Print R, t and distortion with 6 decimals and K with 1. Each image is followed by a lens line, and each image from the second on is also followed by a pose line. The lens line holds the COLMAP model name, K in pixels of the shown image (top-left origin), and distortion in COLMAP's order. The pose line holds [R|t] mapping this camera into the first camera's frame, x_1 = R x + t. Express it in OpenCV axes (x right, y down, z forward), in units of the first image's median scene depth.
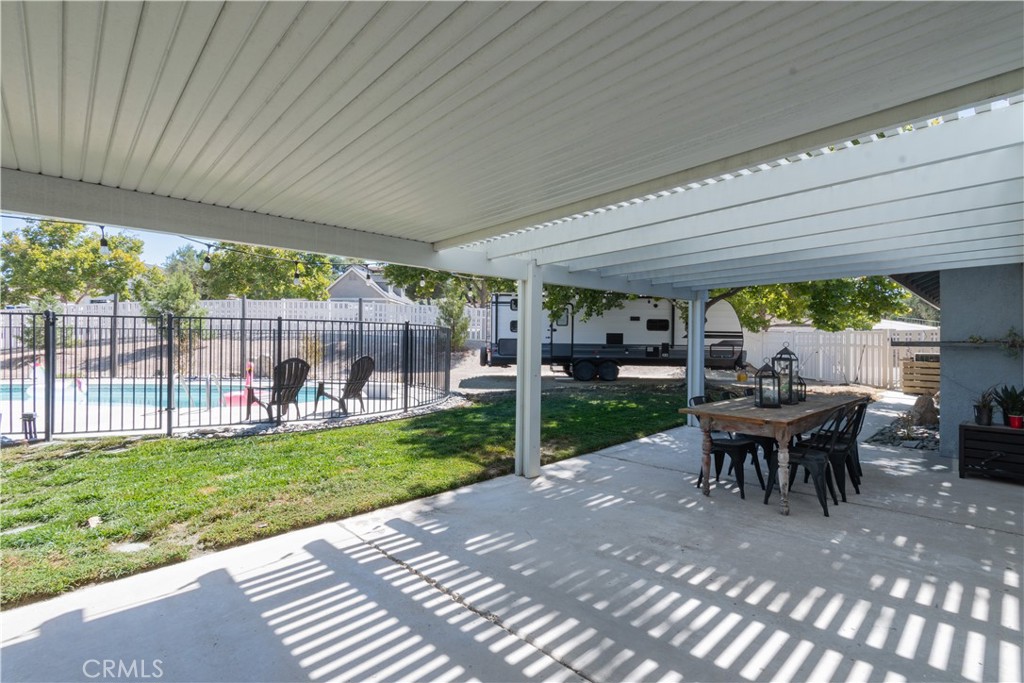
lens RADIAL K [[463.3, 0, 509.4], [0, 463.3, 344.3], [0, 0, 1]] dist [-0.002644, -0.000610]
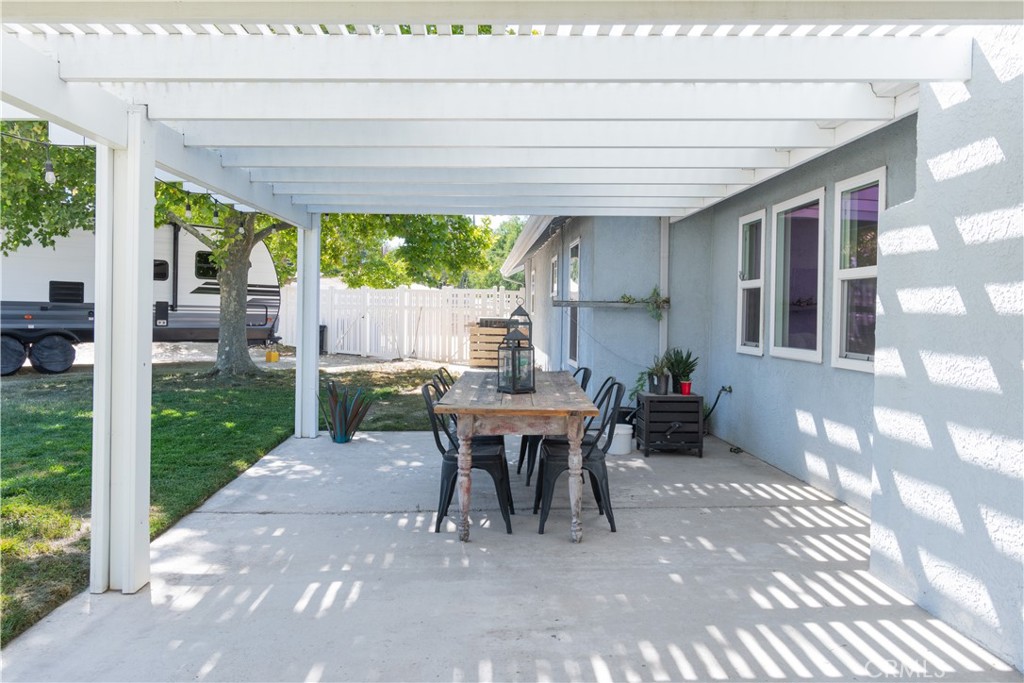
lens RADIAL K [[747.4, 0, 508.9], [0, 747.4, 336.9], [0, 0, 1]] dist [0.006155, -0.002277]
pose [[0.679263, -0.022741, 0.733542, -0.222518], [-0.007392, 0.999257, 0.037824, 0.010228], [-0.733858, -0.031115, 0.678590, 0.232525]]
